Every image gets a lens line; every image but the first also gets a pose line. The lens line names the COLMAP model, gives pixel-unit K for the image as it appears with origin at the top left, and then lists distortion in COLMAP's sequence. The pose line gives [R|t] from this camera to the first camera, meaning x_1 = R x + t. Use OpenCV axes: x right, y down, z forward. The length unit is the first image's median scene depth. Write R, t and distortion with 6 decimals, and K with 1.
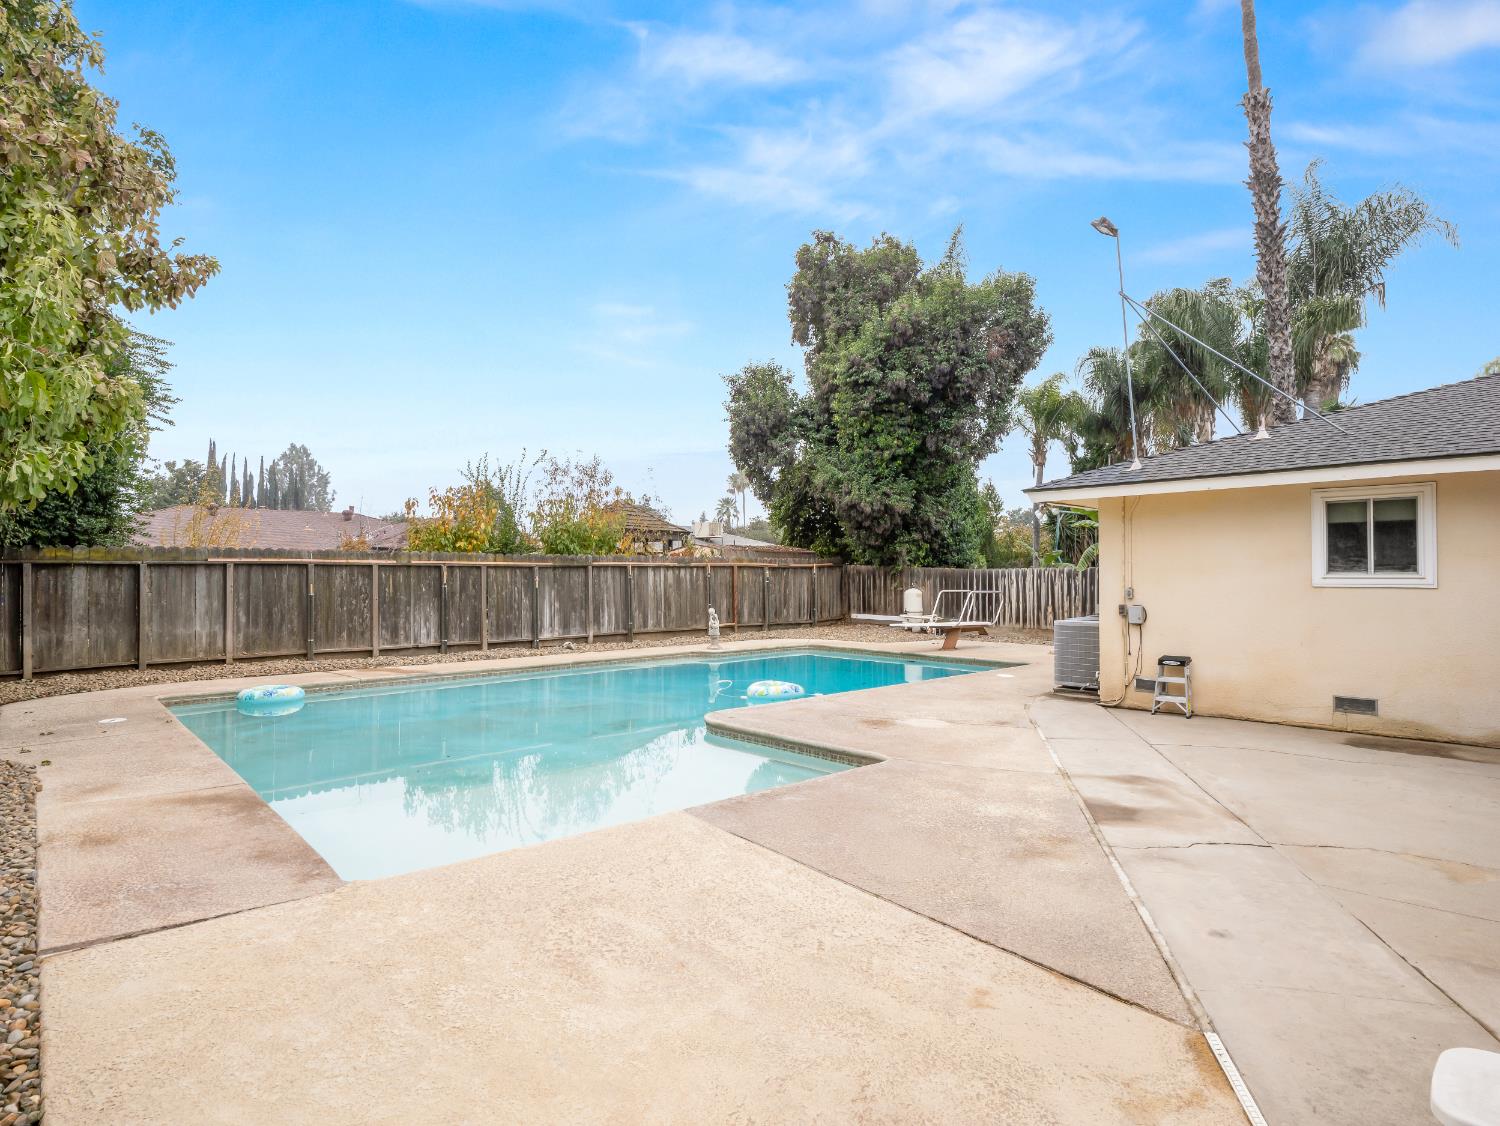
lens RADIAL K [[768.2, 0, 741.4], [0, 768.2, 569.7], [0, 0, 1]] dist [-0.006383, 0.000314]
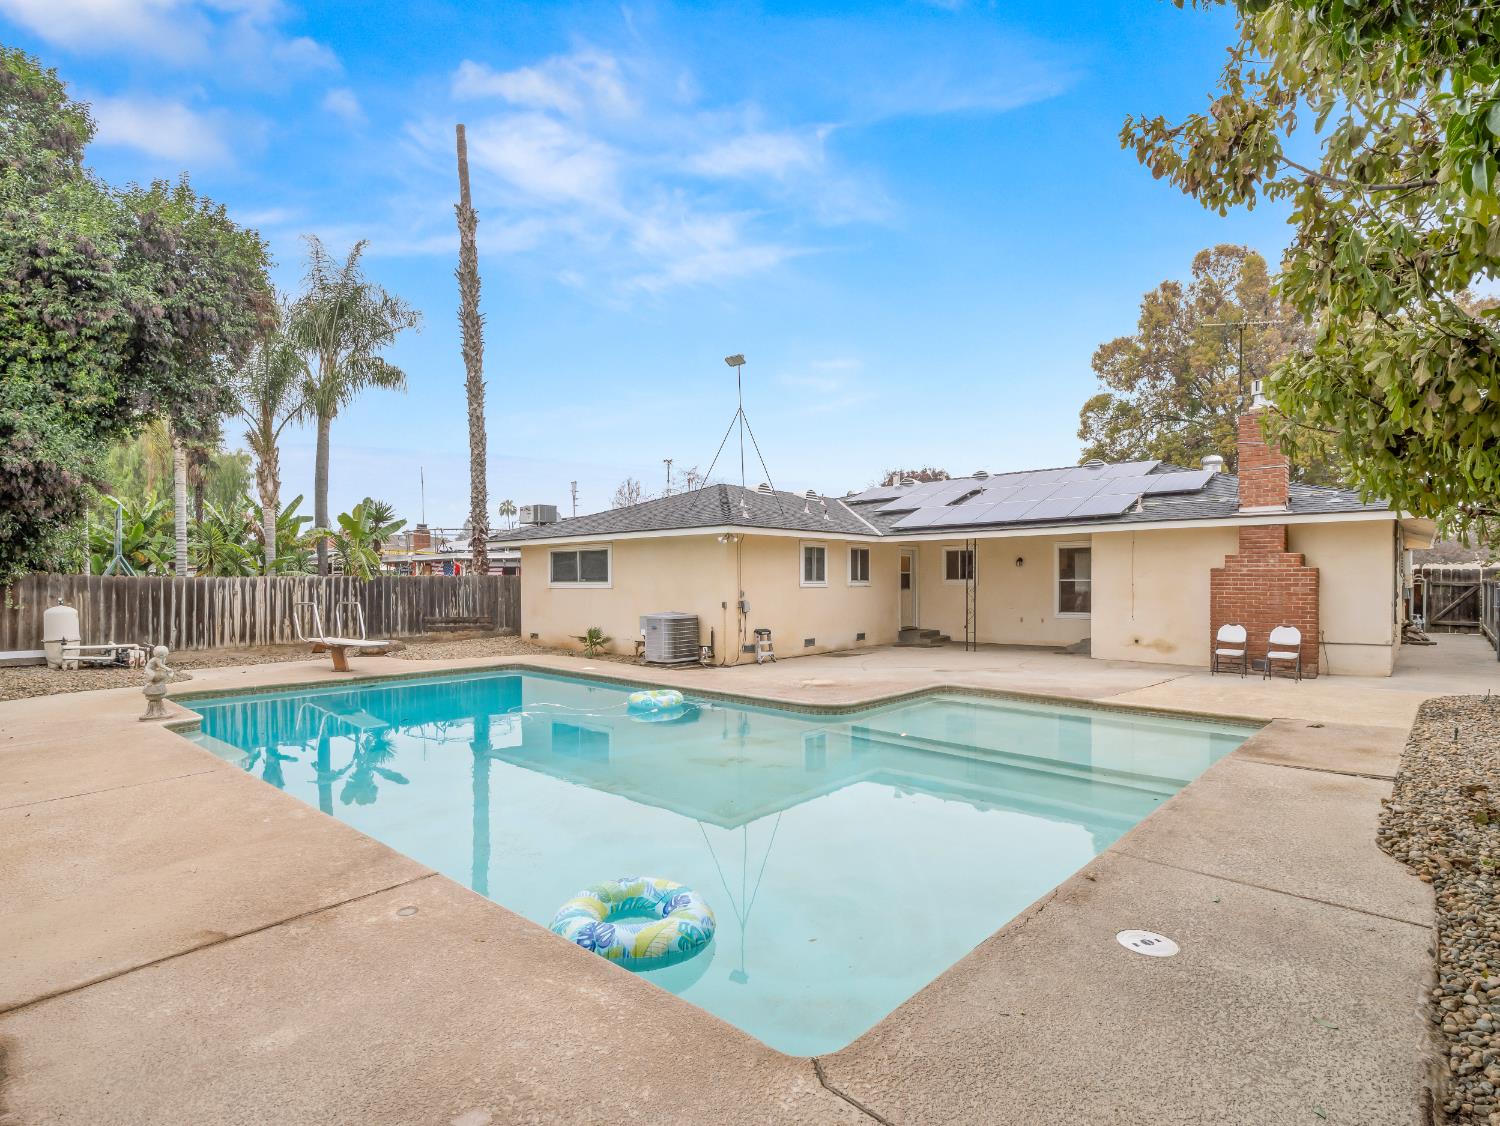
lens RADIAL K [[768.2, 0, 740.5], [0, 768.2, 566.6], [0, 0, 1]] dist [-0.006383, 0.000314]
pose [[-0.074363, 0.018834, 0.997053, -0.541220], [-0.002765, 0.999814, -0.019092, 0.002374], [-0.997227, -0.004177, -0.074297, 0.545973]]
